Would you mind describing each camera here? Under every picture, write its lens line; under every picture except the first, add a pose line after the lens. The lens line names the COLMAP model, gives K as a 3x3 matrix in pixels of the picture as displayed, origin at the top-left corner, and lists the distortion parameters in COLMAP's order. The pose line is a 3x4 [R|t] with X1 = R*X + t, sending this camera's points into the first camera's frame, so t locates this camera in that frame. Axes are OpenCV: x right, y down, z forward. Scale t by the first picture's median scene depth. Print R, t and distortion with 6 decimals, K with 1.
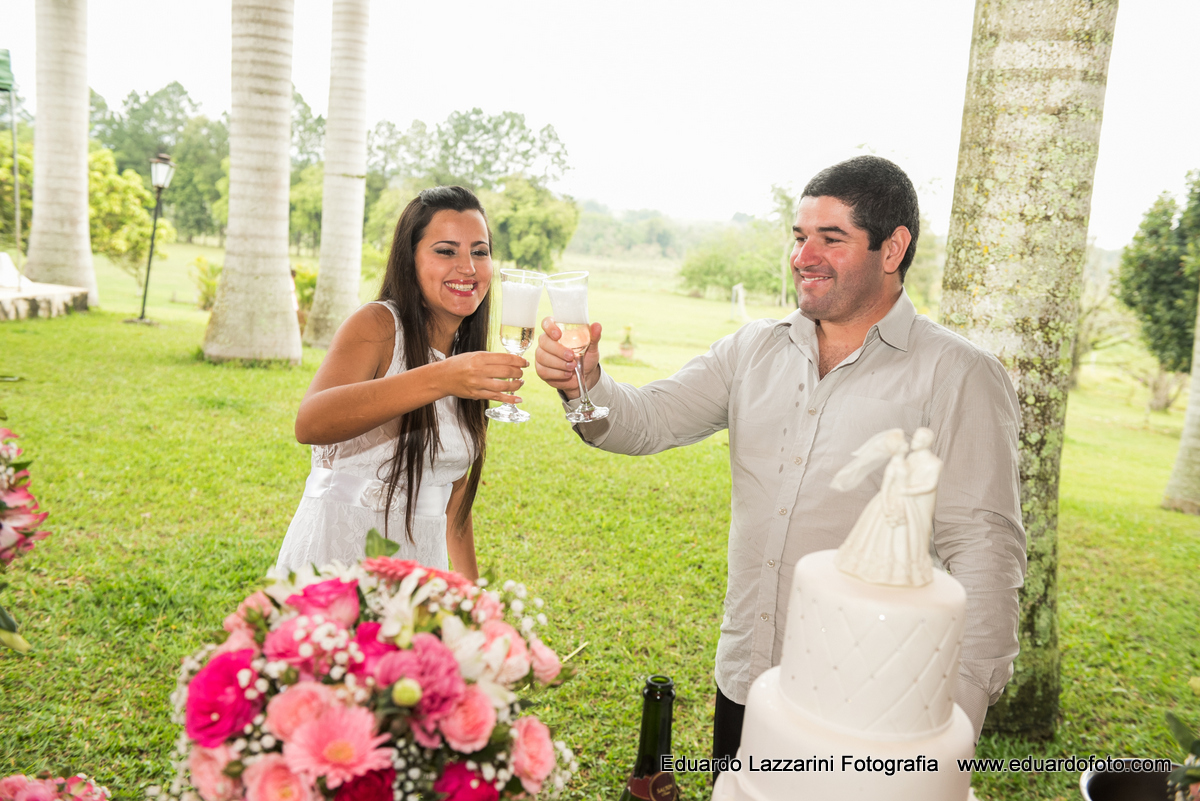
lens RADIAL K [[1741.8, 0, 599.3], [0, 1741.8, 405.9], [0, 0, 1]] dist [0.180392, 0.000000]
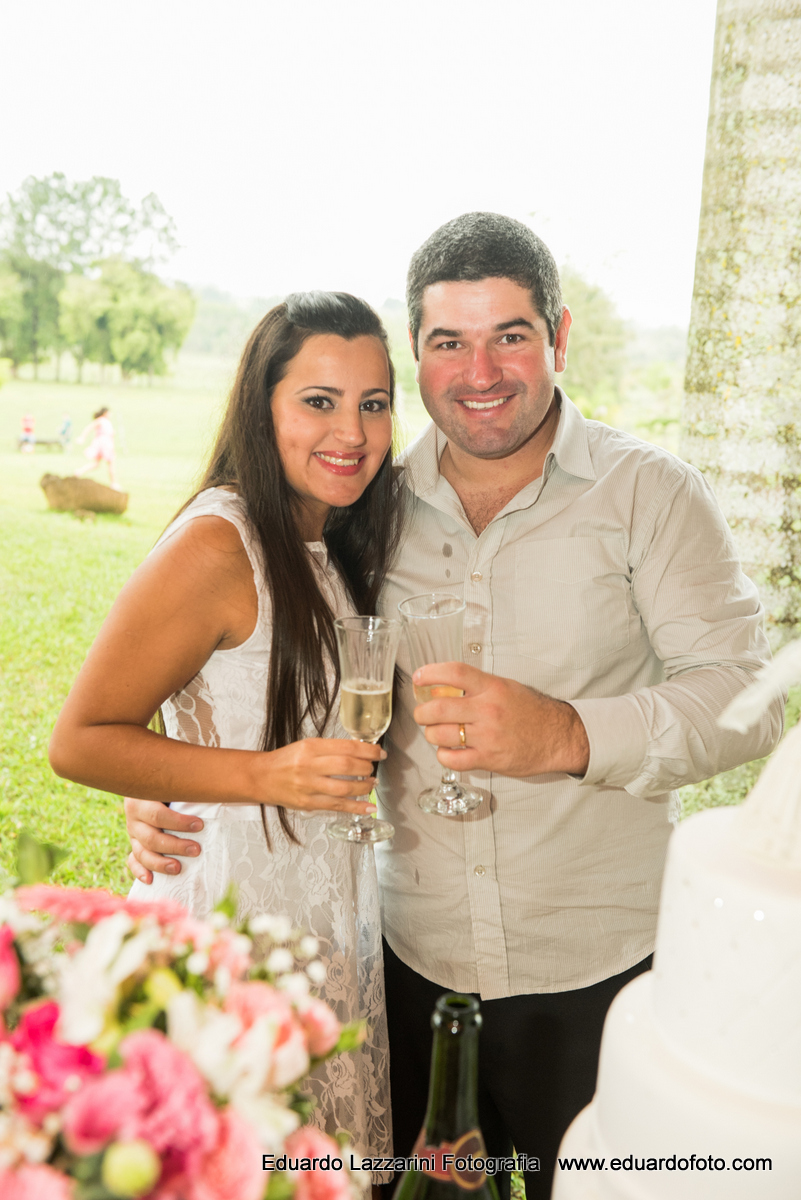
lens RADIAL K [[1741.8, 0, 424.8], [0, 1741.8, 596.3], [0, 0, 1]] dist [0.180392, 0.000000]
pose [[0.986987, -0.053042, 0.151802, -0.049899], [0.043117, 0.996757, 0.067946, -0.033188], [-0.154914, -0.060516, 0.986073, 0.222142]]
